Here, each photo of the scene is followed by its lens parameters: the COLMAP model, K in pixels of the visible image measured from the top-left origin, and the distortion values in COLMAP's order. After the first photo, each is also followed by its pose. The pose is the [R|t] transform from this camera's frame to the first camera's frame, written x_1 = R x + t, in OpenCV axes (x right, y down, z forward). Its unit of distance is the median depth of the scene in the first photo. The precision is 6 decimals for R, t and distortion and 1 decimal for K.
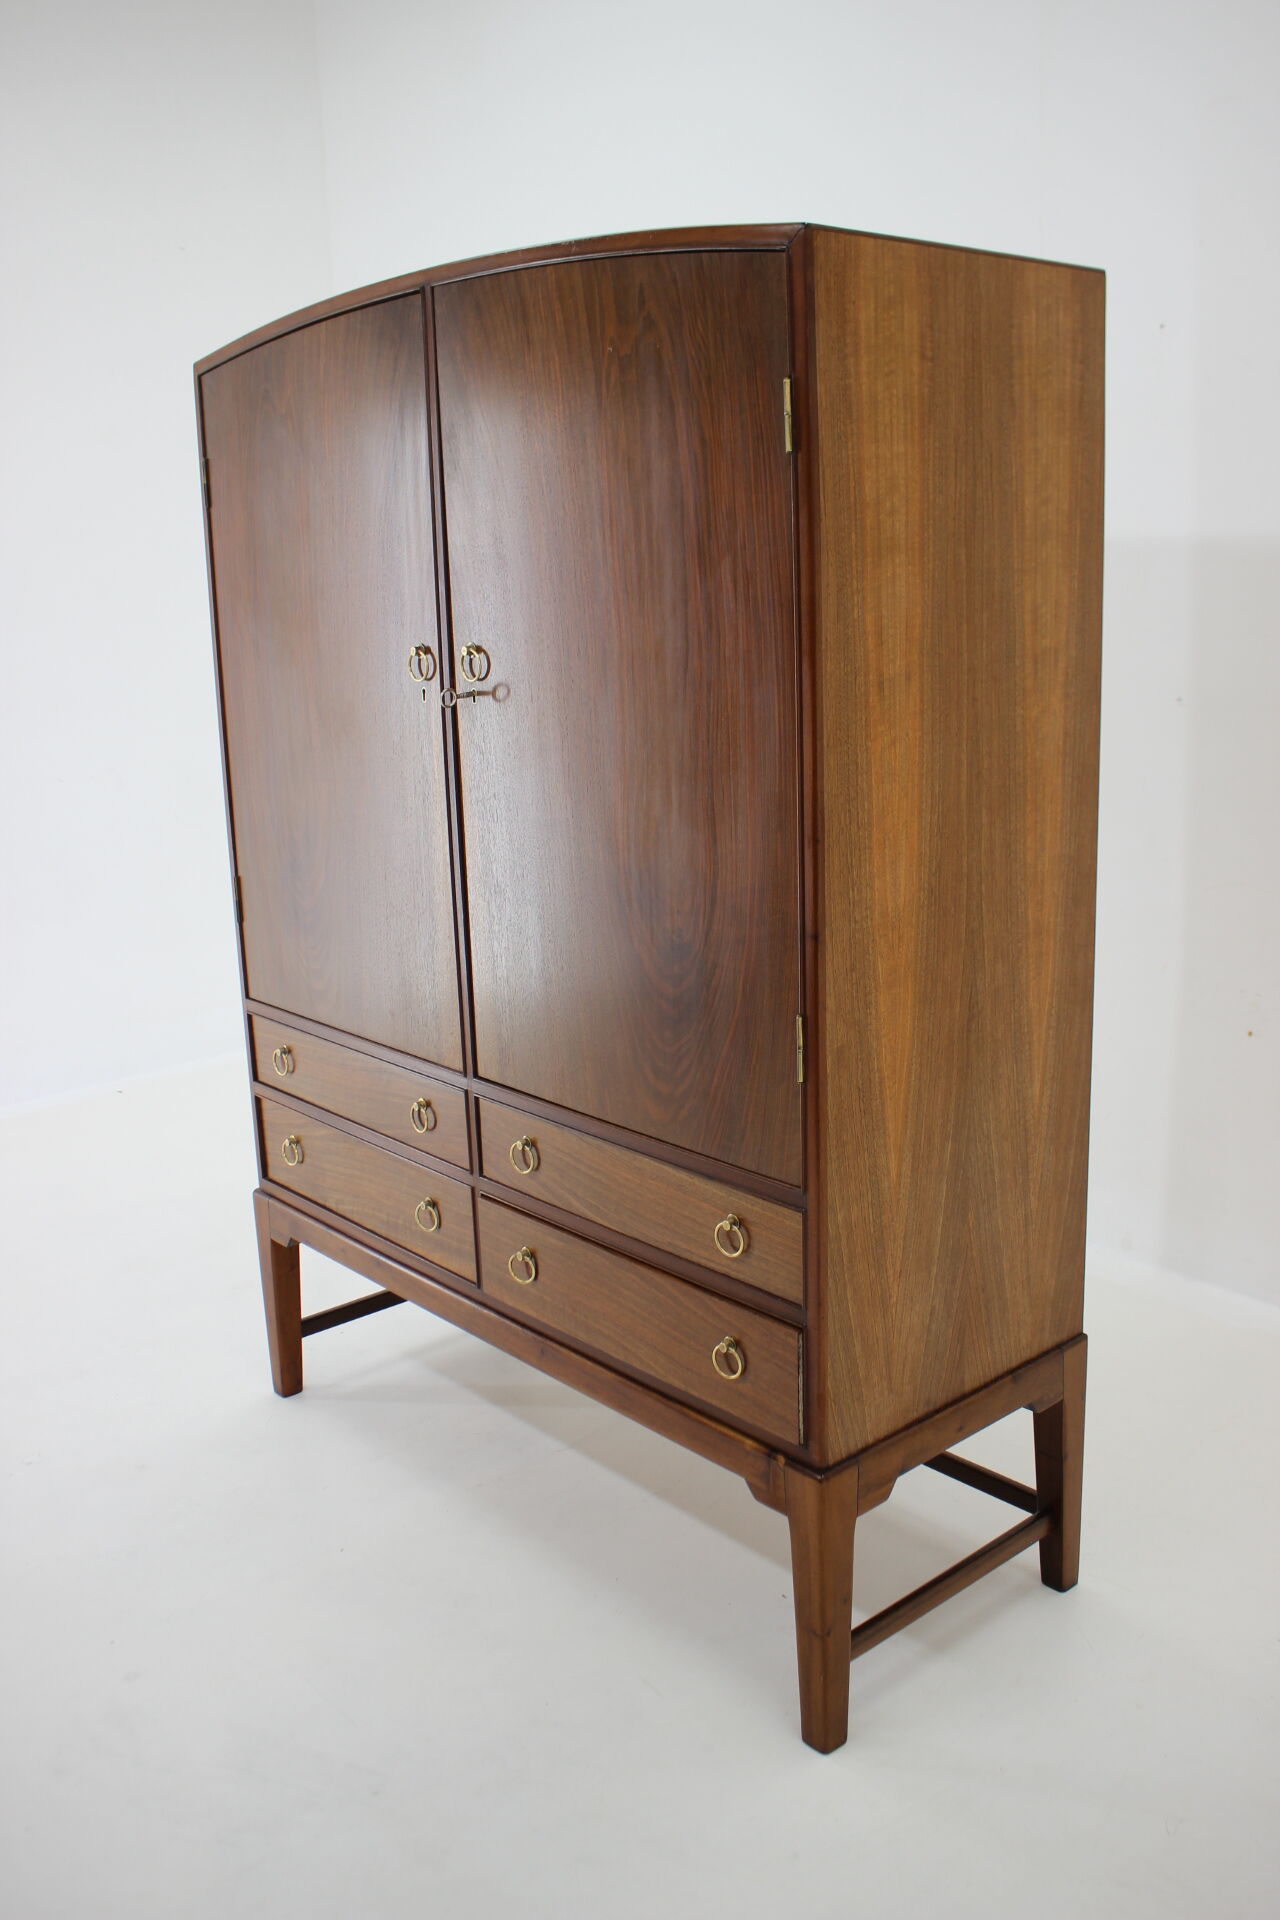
lens RADIAL K [[1743.0, 0, 640.0], [0, 1743.0, 960.0], [0, 0, 1]] dist [-0.159253, 0.141537]
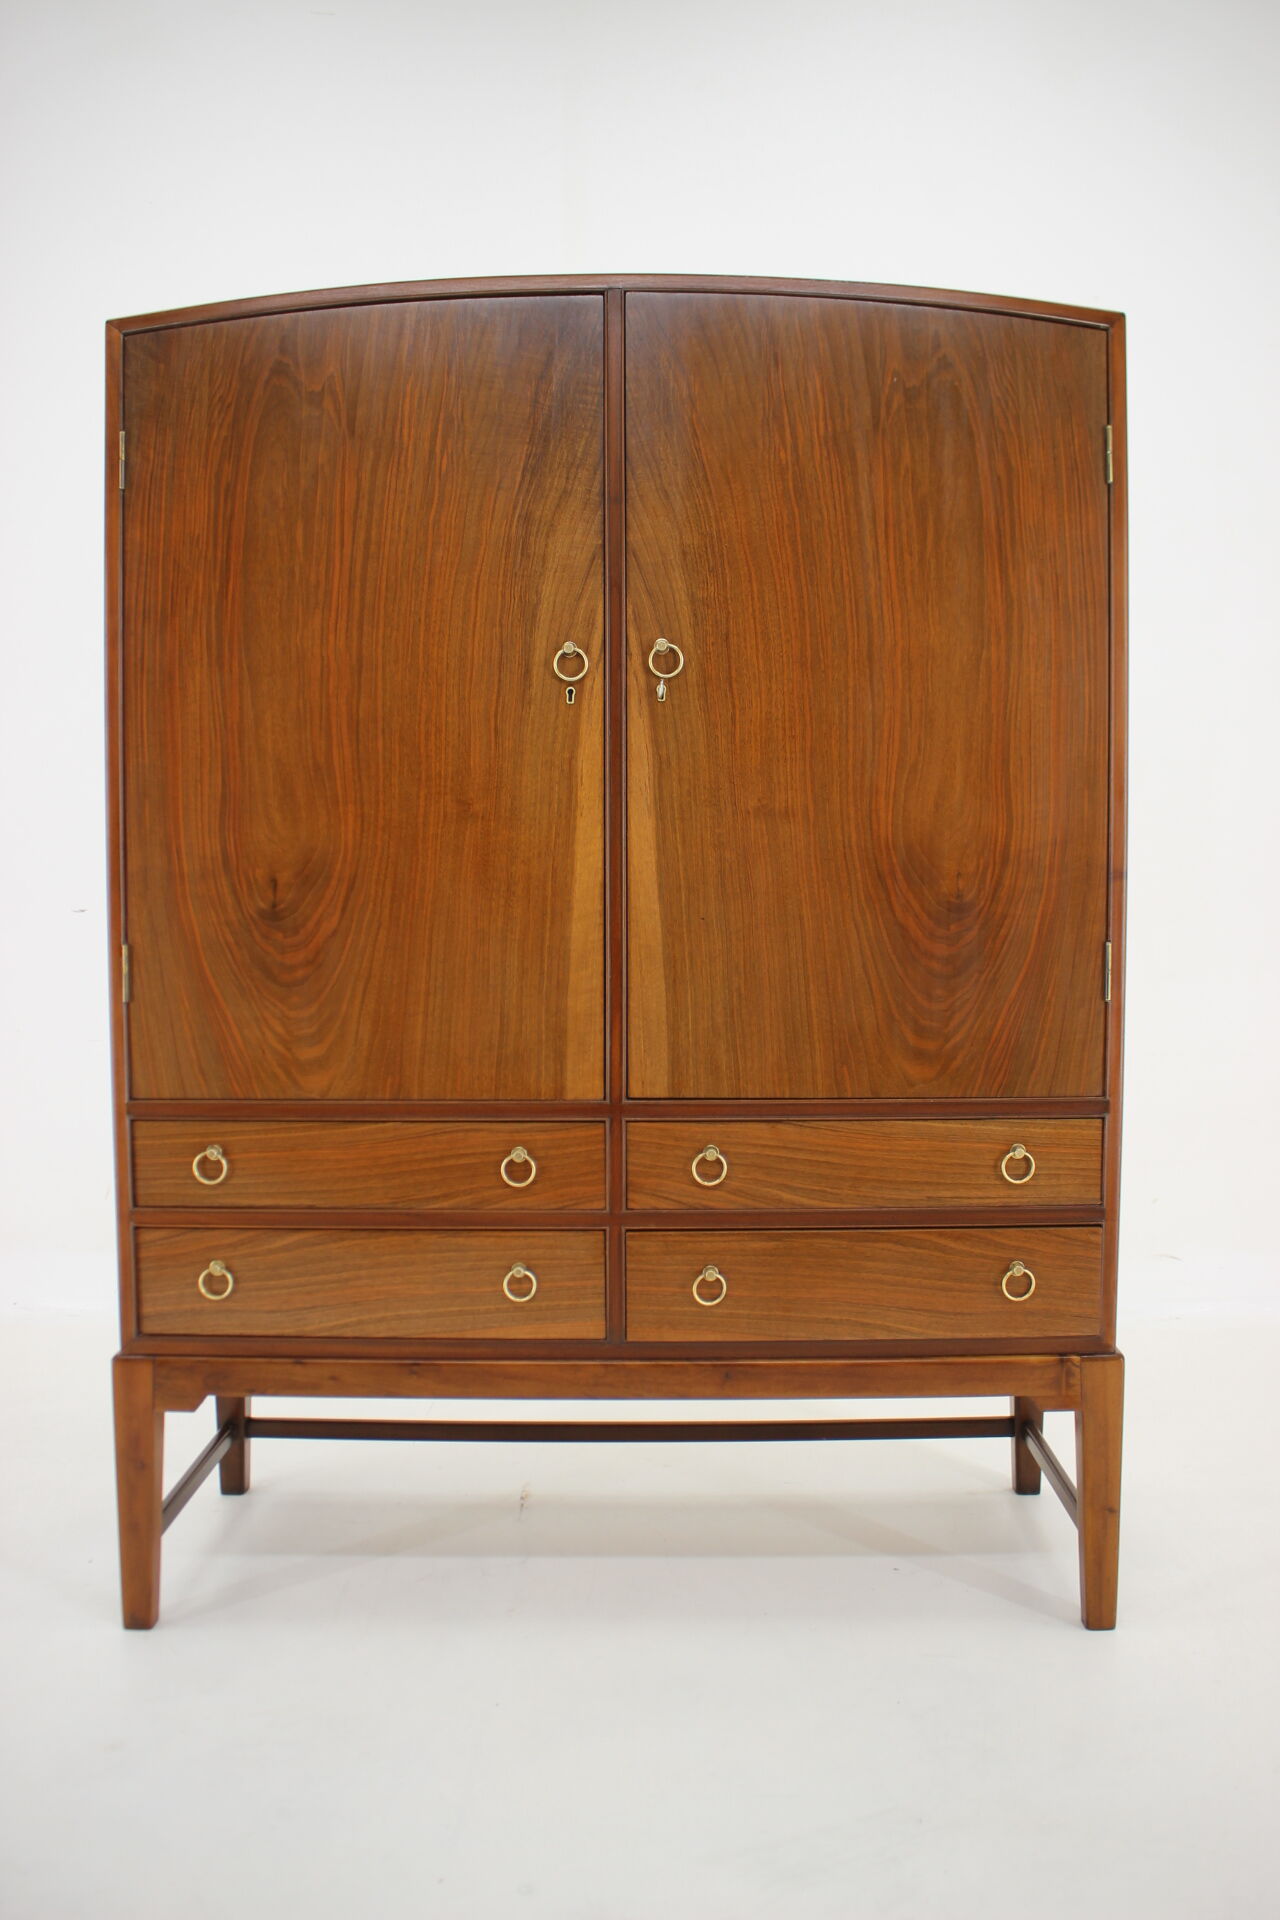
lens RADIAL K [[1599.9, 0, 648.3], [0, 1599.9, 956.6], [0, 0, 1]] dist [-0.162928, 0.138197]
pose [[0.663292, -0.010581, 0.748286, -0.885744], [0.152693, 0.980779, -0.121481, 0.118980], [-0.732618, 0.194835, 0.652158, 0.500908]]
